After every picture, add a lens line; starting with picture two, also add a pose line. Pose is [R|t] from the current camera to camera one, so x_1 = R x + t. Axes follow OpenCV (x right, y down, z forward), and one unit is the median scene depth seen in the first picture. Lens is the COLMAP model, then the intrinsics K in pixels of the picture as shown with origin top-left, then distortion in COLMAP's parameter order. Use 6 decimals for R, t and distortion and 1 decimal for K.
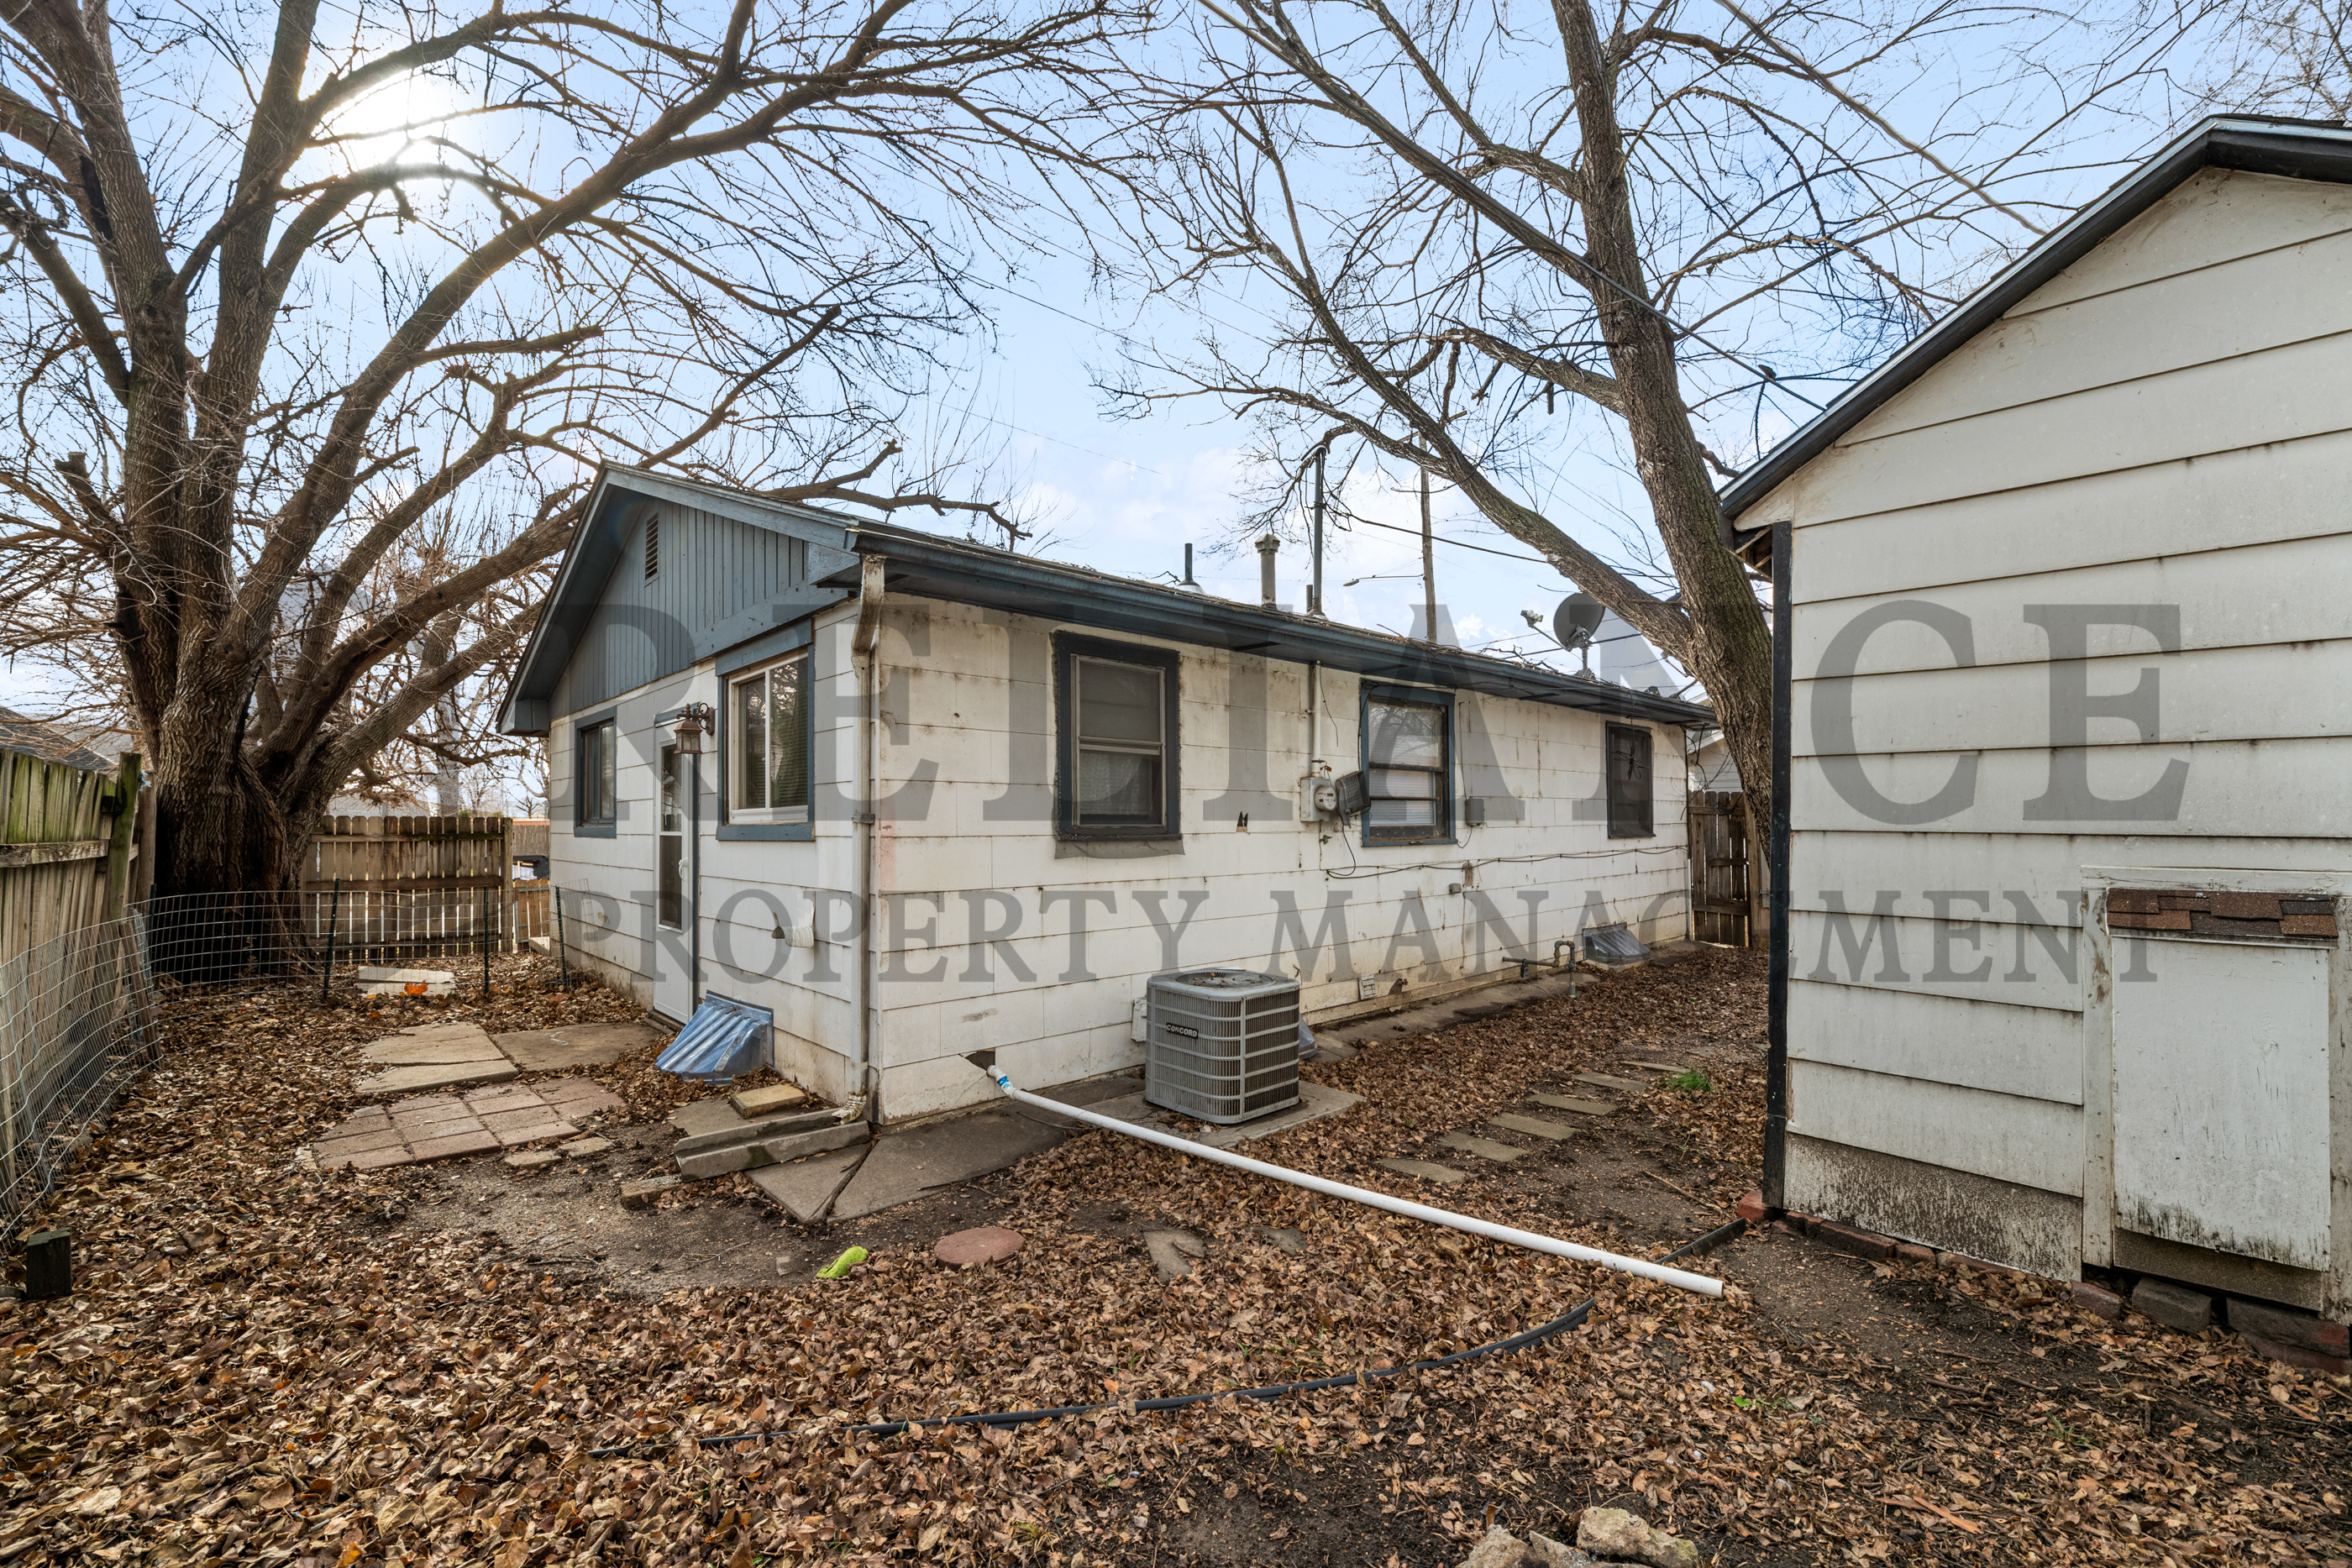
lens RADIAL K [[1003.6, 0, 1176.0], [0, 1003.6, 784.0], [0, 0, 1]] dist [-0.000657, -0.000061]
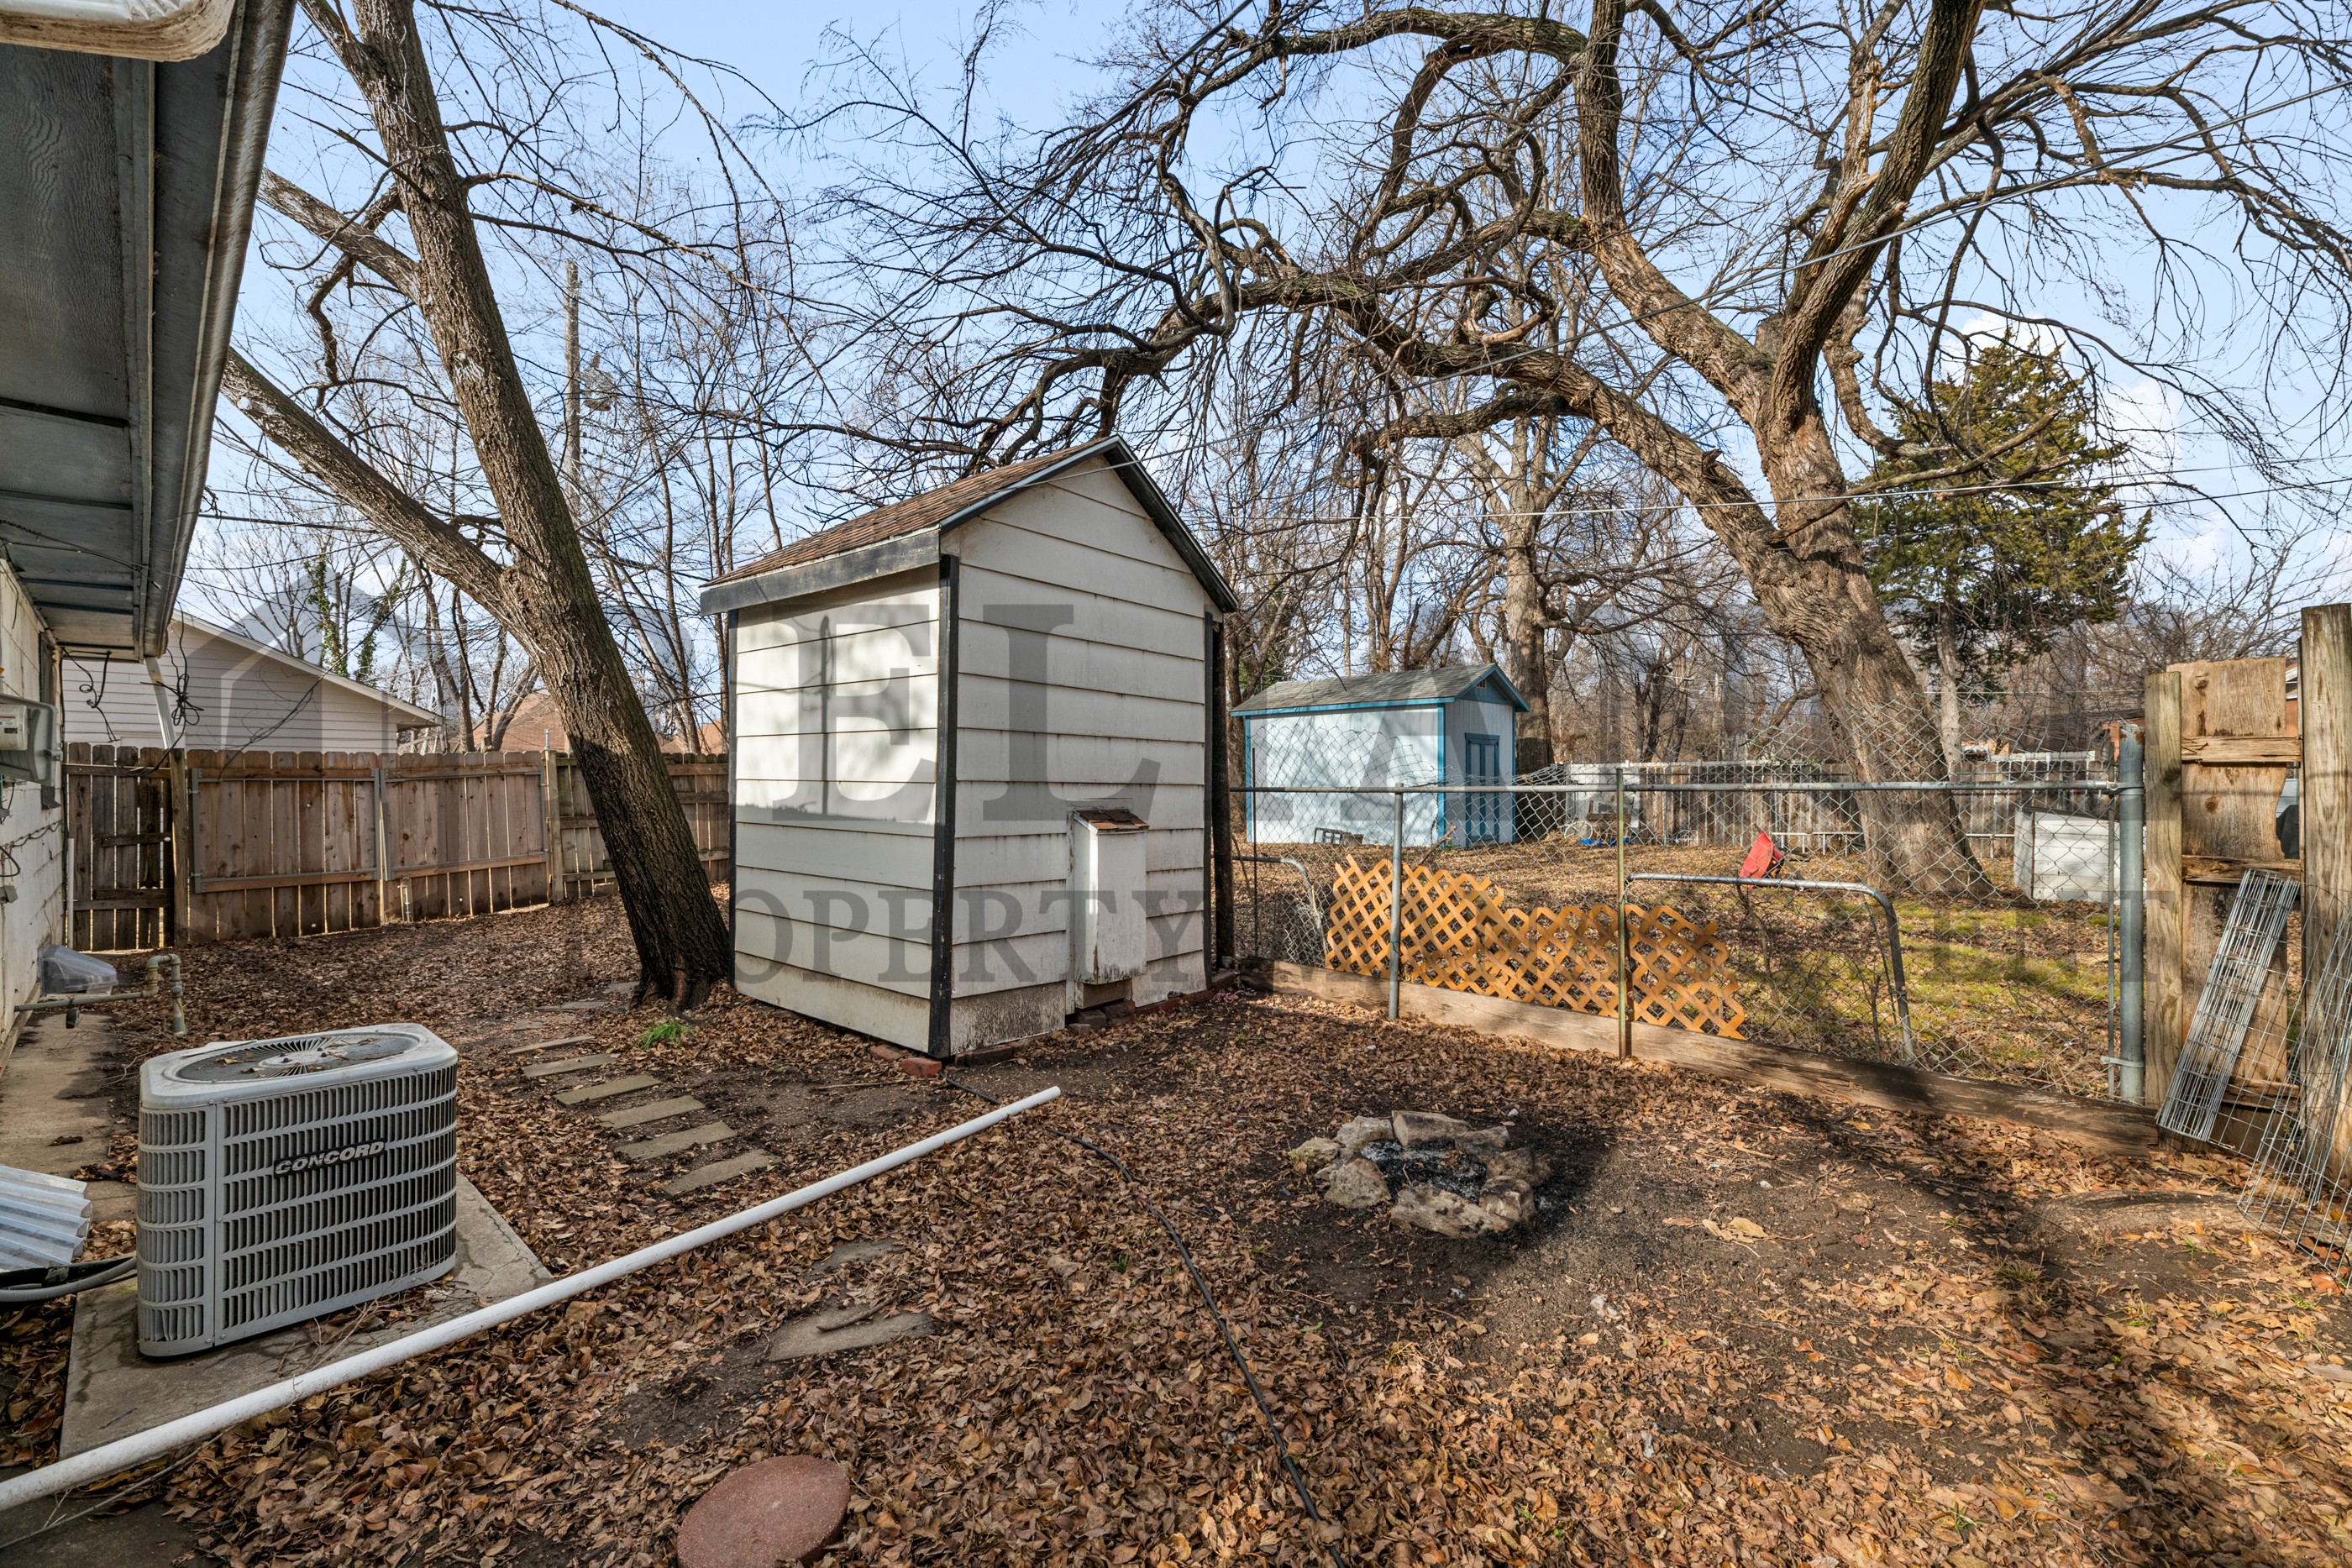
lens RADIAL K [[1003.6, 0, 1176.0], [0, 1003.6, 784.0], [0, 0, 1]] dist [-0.000657, -0.000061]
pose [[-0.113824, -0.000921, 0.993501, -0.651896], [-0.029498, 0.999562, -0.002453, 0.037202], [-0.993063, -0.029586, -0.113801, 0.703040]]
